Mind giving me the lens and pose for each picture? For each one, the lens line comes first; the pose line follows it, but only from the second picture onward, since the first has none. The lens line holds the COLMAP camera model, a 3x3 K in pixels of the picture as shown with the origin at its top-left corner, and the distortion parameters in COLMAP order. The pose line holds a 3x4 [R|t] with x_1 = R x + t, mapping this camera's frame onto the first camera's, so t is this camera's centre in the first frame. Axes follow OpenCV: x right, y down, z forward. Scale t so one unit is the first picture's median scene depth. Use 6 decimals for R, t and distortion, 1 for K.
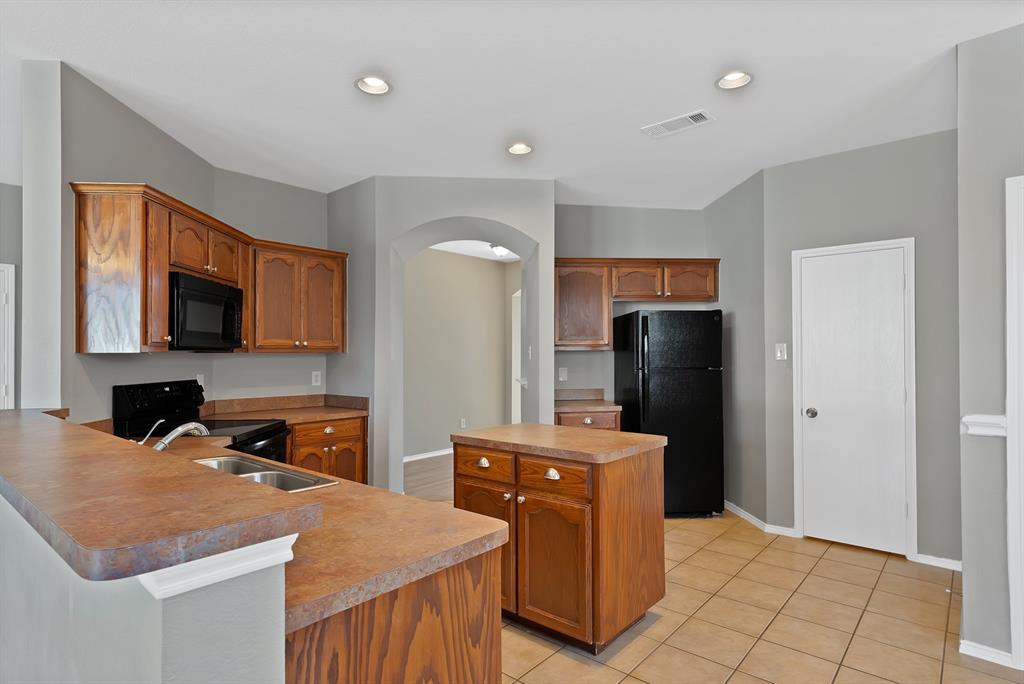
lens RADIAL K [[545.6, 0, 506.3], [0, 545.6, 350.0], [0, 0, 1]] dist [-0.000642, -0.002025]
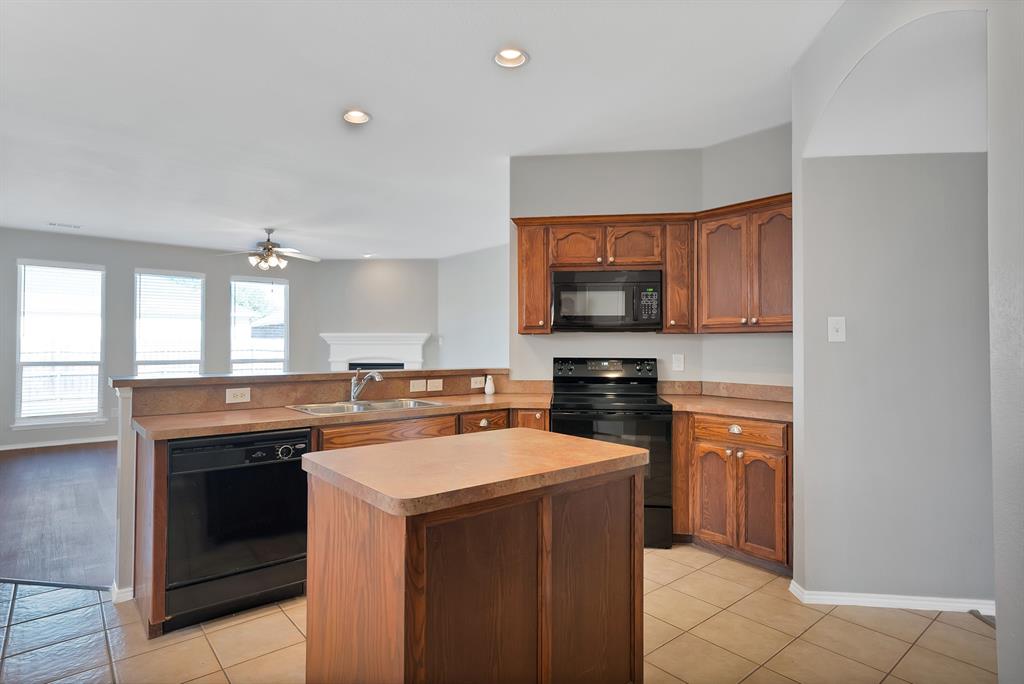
lens RADIAL K [[540.8, 0, 512.0], [0, 540.8, 342.0], [0, 0, 1]] dist [0.000825, -0.000932]
pose [[-0.163692, -0.005058, -0.986499, 0.527880], [0.005597, 0.999966, -0.006056, 0.025303], [0.986496, -0.006513, -0.163658, 0.853223]]
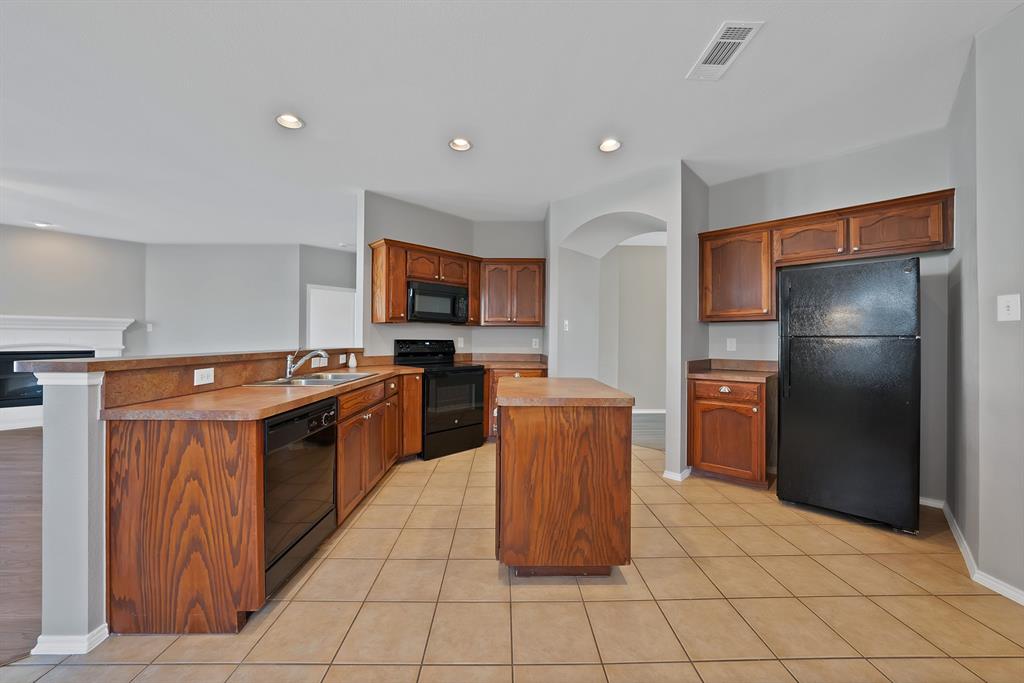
lens RADIAL K [[366.5, 0, 512.0], [0, 366.5, 341.5], [0, 0, 1]] dist [-0.018762, 0.000176]
pose [[0.663883, 0.011708, -0.747745, 0.461043], [-0.003299, 0.999914, 0.012727, 0.040925], [0.747829, -0.005982, 0.663864, 0.317909]]
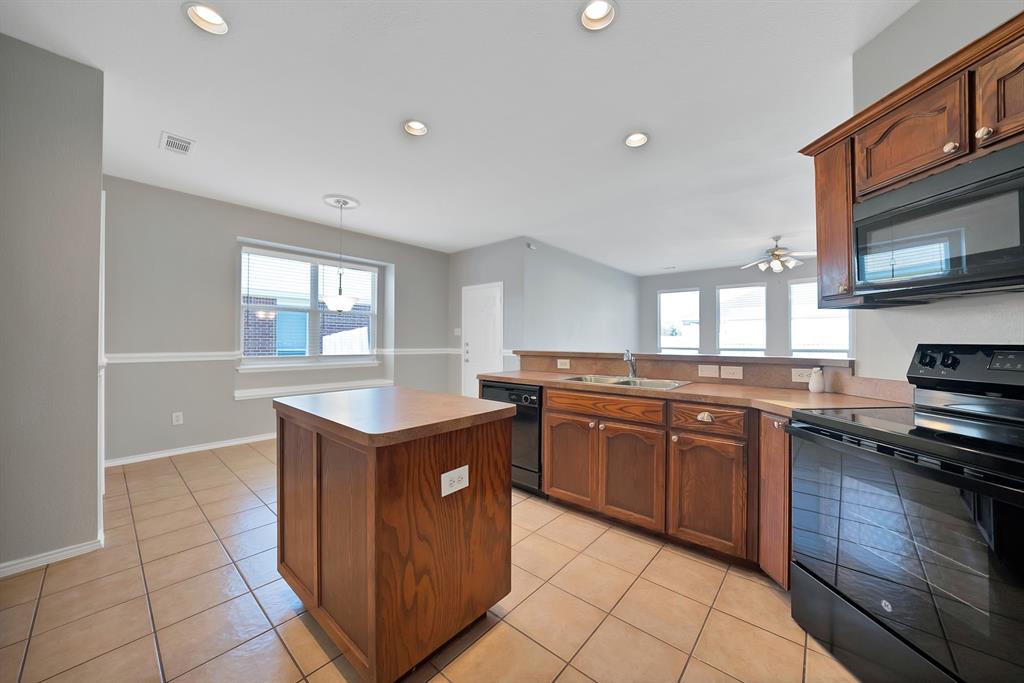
lens RADIAL K [[368.9, 0, 514.2], [0, 368.9, 339.2], [0, 0, 1]] dist [-0.000443, 0.000061]
pose [[-0.999991, 0.000057, -0.004153, -0.066592], [0.000104, 0.999936, -0.011281, 0.048660], [0.004152, -0.011281, -0.999928, 1.178946]]
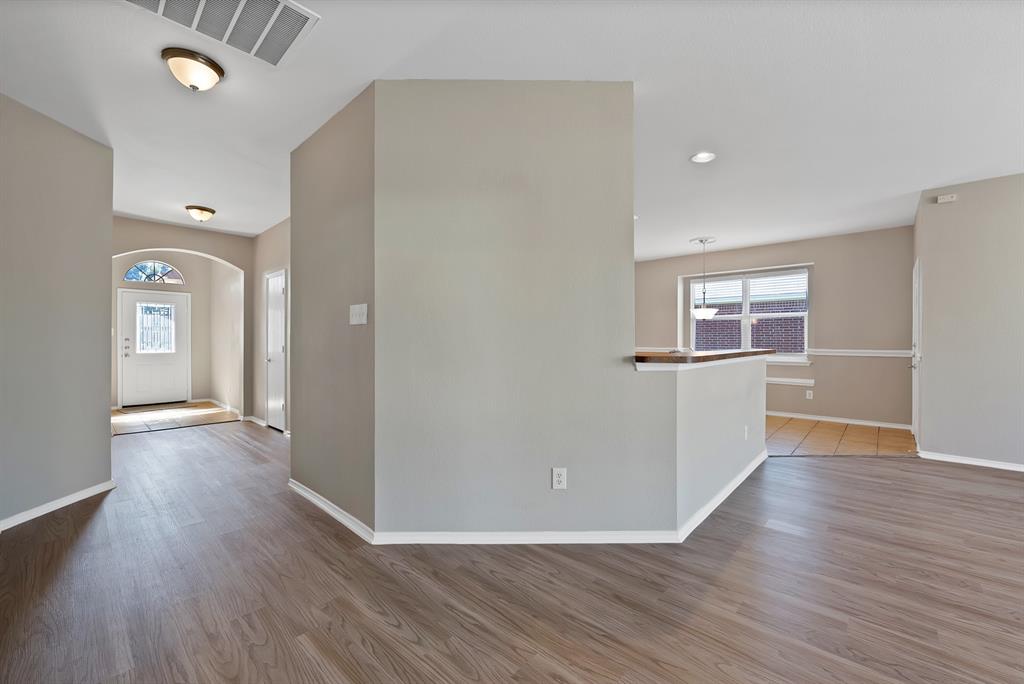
lens RADIAL K [[404.8, 0, 501.0], [0, 404.8, 339.9], [0, 0, 1]] dist [-0.000646, -0.000054]
pose [[0.050246, 0.005713, 0.998721, -1.234857], [-0.015697, 0.999865, -0.004930, 0.063243], [-0.998614, -0.015429, 0.050329, 0.846409]]
